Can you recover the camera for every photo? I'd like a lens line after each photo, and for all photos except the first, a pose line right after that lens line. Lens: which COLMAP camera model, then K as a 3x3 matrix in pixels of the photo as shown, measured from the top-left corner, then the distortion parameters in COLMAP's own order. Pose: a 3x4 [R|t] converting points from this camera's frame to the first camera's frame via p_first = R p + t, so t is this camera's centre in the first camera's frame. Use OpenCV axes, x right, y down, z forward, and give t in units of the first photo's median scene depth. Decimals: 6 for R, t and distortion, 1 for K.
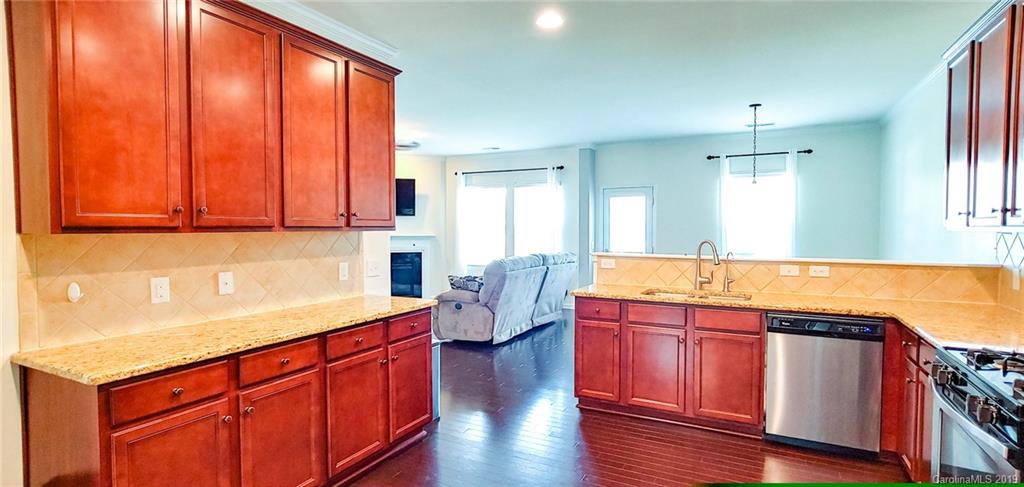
lens RADIAL K [[491.6, 0, 512.6], [0, 491.6, 246.6], [0, 0, 1]] dist [0.000794, 0.000662]
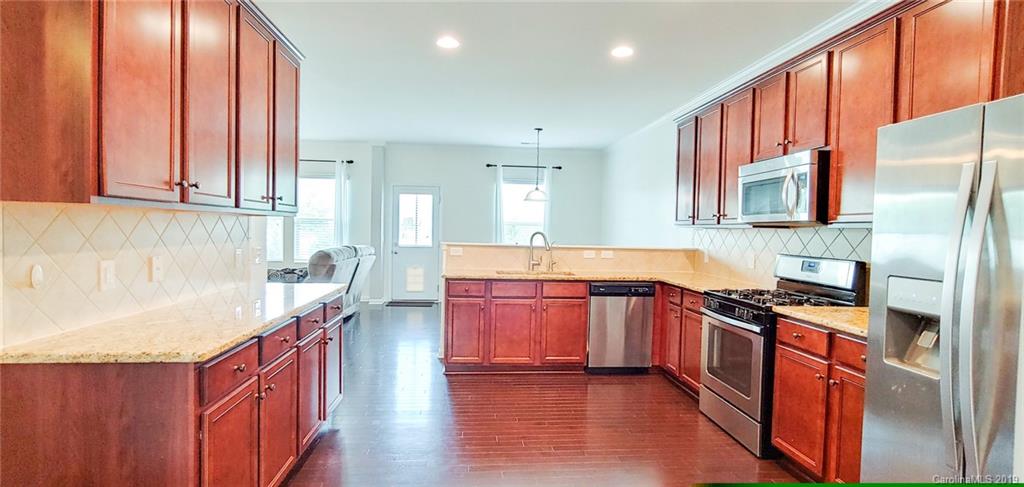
lens RADIAL K [[491.6, 0, 512.6], [0, 491.6, 246.6], [0, 0, 1]] dist [0.000794, 0.000662]
pose [[0.843304, -0.000252, 0.537437, -0.396822], [-0.001951, 0.999992, 0.003530, 0.022690], [-0.537434, -0.004025, 0.843296, -0.073693]]
